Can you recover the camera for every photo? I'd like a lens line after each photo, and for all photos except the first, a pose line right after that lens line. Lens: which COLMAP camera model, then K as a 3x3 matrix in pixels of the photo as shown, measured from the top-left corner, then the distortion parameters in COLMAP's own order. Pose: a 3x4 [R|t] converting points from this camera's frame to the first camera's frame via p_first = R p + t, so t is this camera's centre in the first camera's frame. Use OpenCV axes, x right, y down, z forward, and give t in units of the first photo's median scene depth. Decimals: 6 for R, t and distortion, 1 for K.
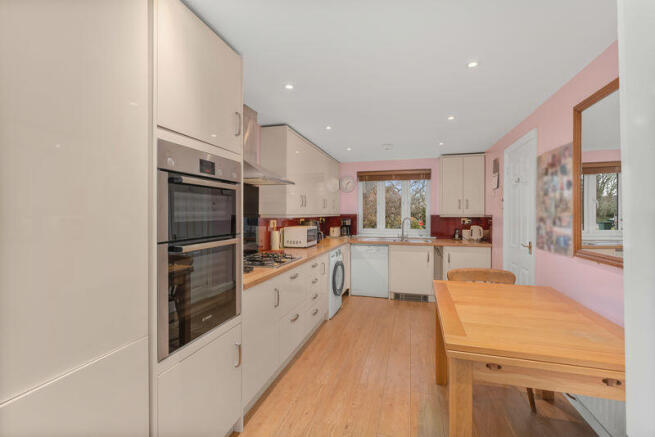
lens RADIAL K [[301.8, 0, 326.3], [0, 301.8, 214.6], [0, 0, 1]] dist [0.000765, -0.000049]
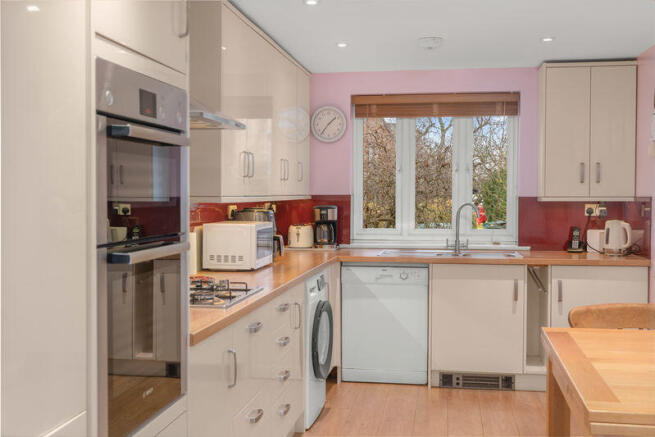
lens RADIAL K [[789.4, 0, 327.5], [0, 789.4, 218.5], [0, 0, 1]] dist [0.071498, -0.439199]
pose [[0.992407, -0.002888, 0.122961, -0.083342], [-0.000614, 0.999596, 0.028433, 0.000353], [-0.122994, -0.028292, 0.992004, -0.128540]]
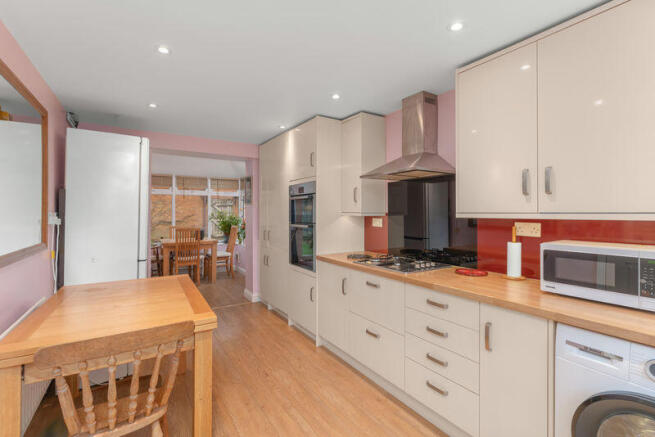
lens RADIAL K [[301.8, 0, 326.3], [0, 301.8, 214.6], [0, 0, 1]] dist [0.000765, -0.000049]
pose [[-0.667703, -0.000214, -0.744427, 0.356301], [-0.007274, 0.999954, 0.006237, 0.000904], [0.744392, 0.009580, -0.667674, 0.845598]]
